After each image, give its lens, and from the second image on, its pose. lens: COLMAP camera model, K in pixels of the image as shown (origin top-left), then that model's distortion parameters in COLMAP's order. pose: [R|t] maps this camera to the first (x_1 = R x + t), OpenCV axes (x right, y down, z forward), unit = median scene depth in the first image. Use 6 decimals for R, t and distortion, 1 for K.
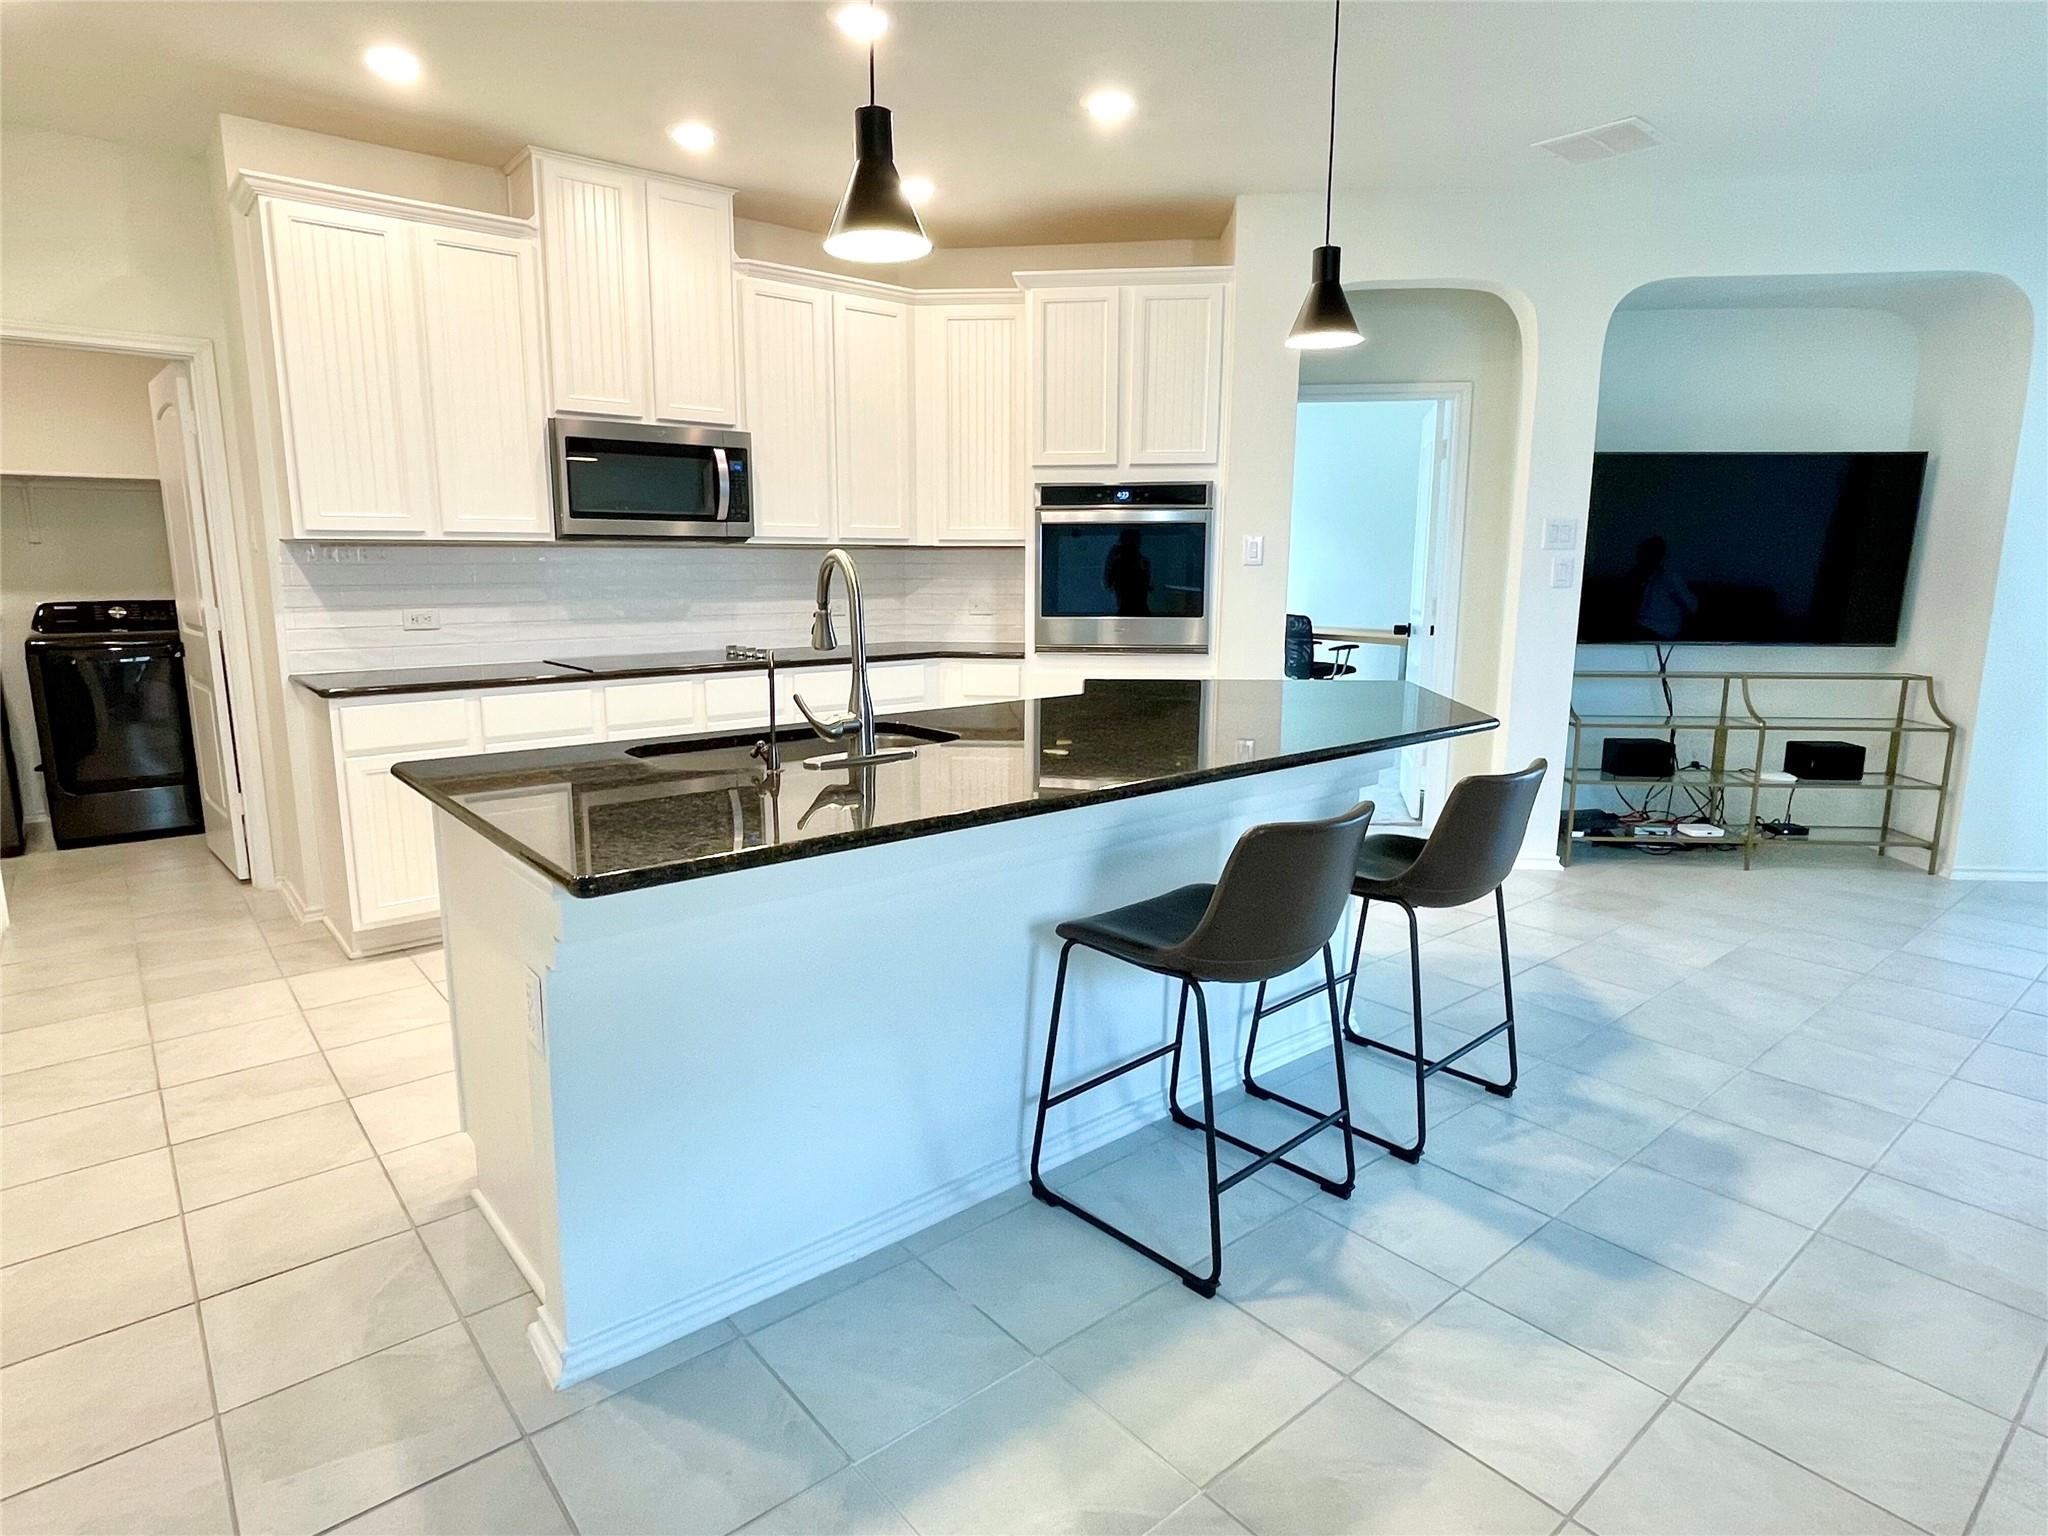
lens RADIAL K [[1111.9, 0, 1025.7], [0, 1111.9, 757.9], [0, 0, 1]] dist [-0.005902, 0.000249]
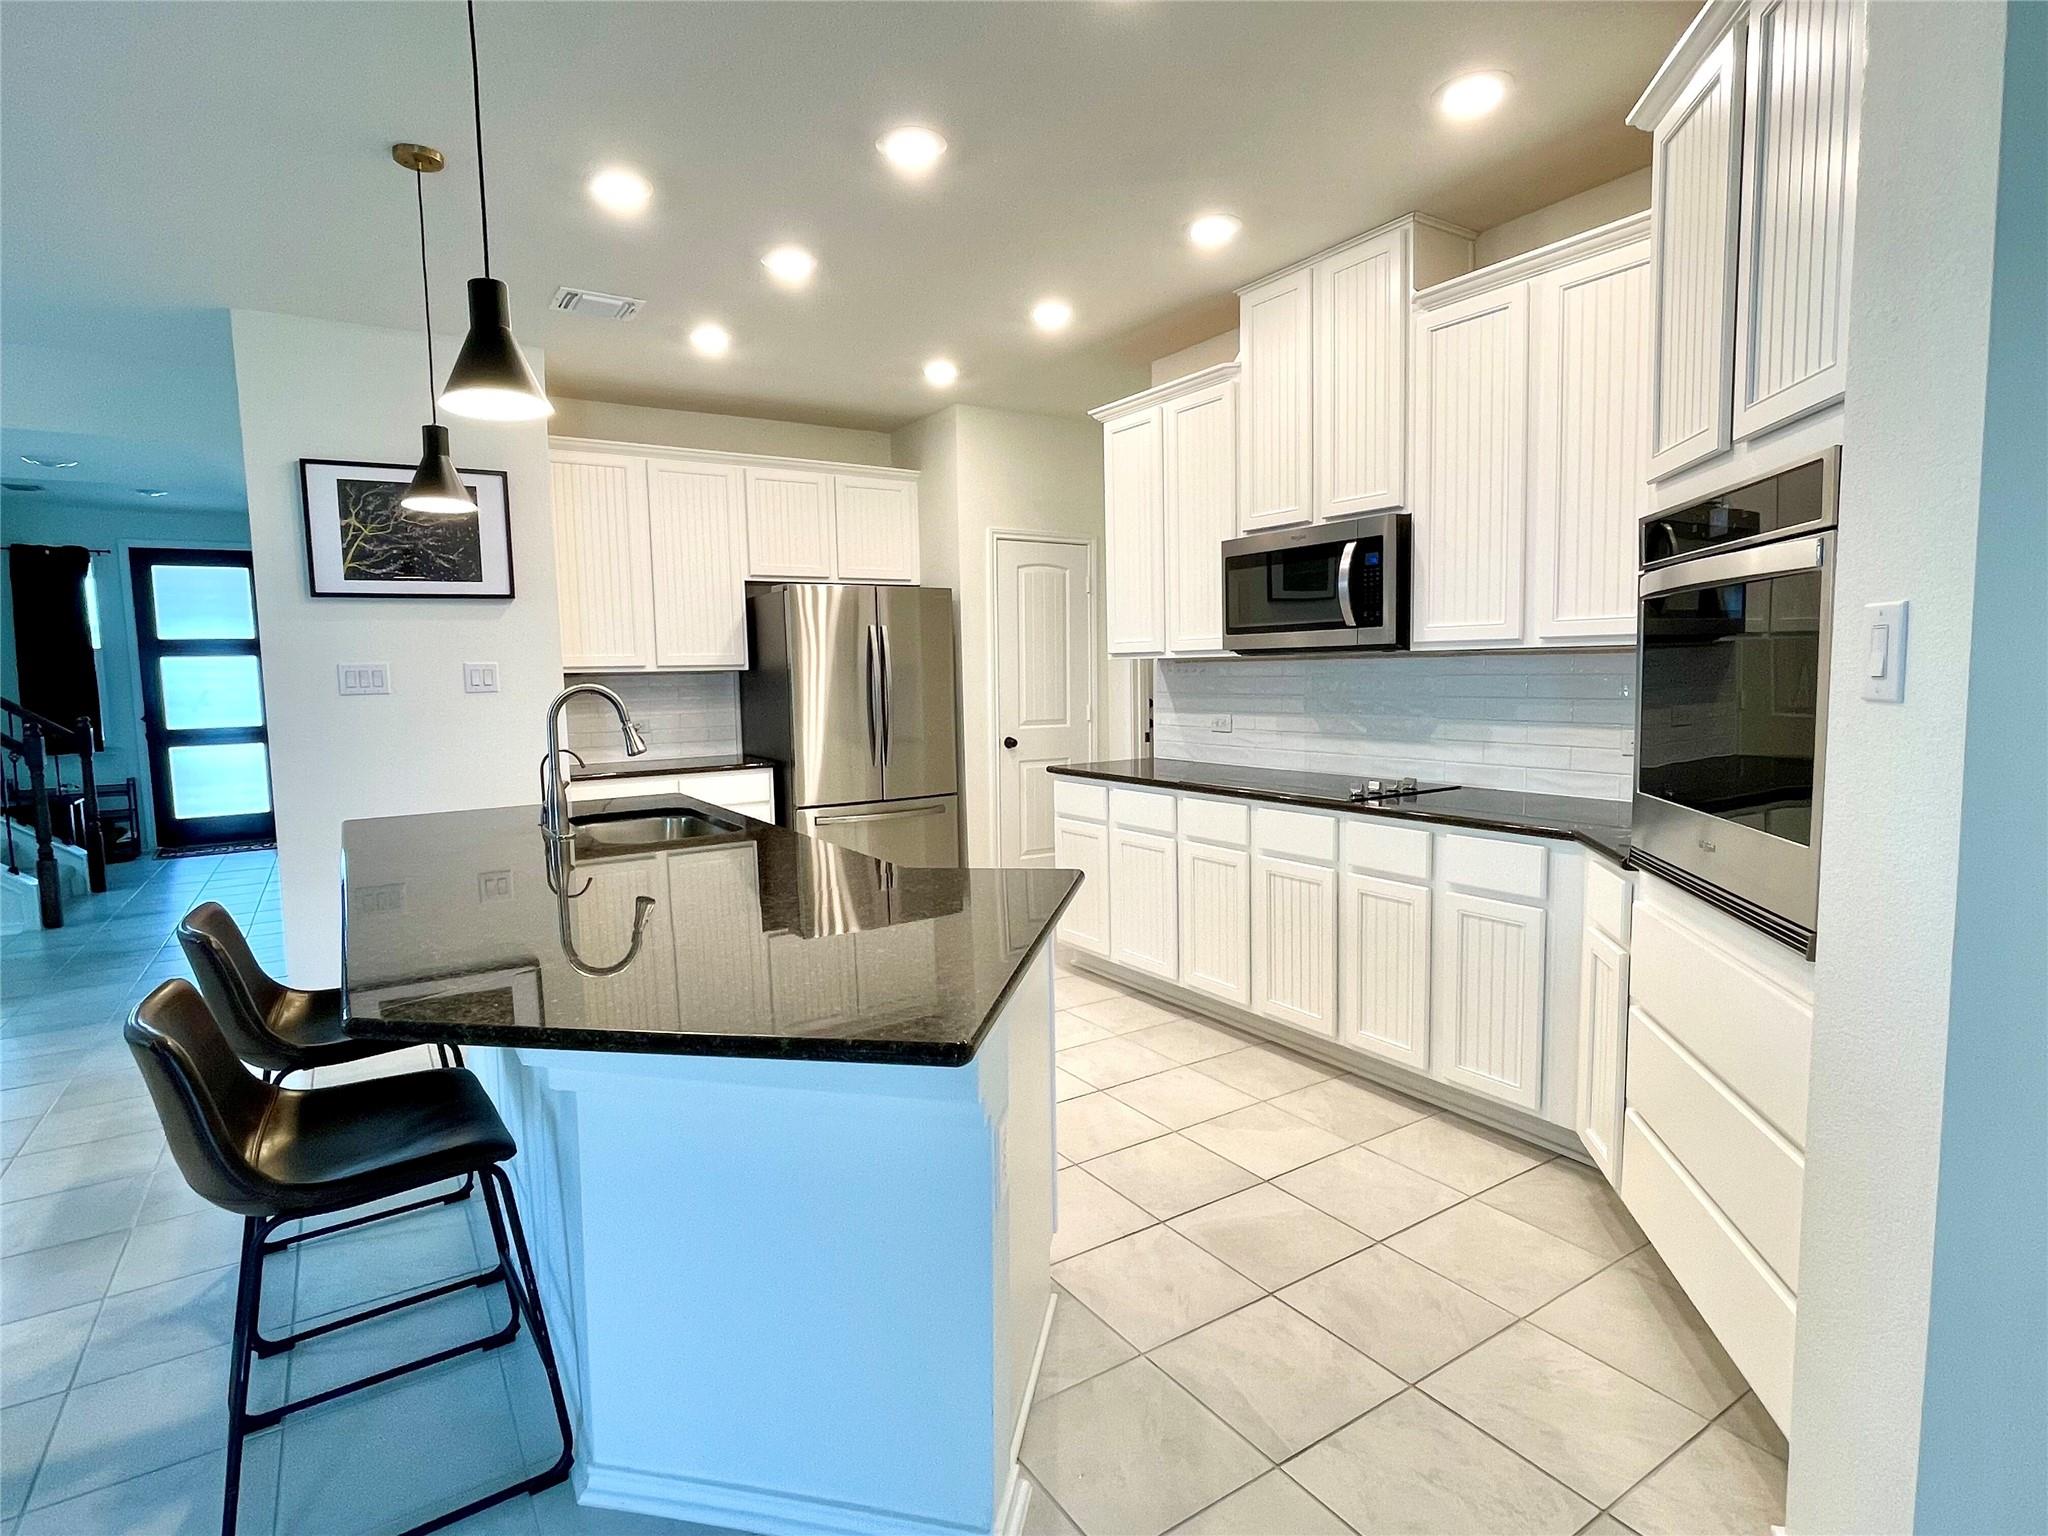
lens RADIAL K [[1051.7, 0, 1022.6], [0, 1051.7, 767.9], [0, 0, 1]] dist [-0.007659, -0.000795]
pose [[-0.120644, 0.095588, -0.988083, 0.551094], [-0.153813, 0.981532, 0.113735, -0.162625], [0.980707, 0.165701, -0.103713, 0.864748]]
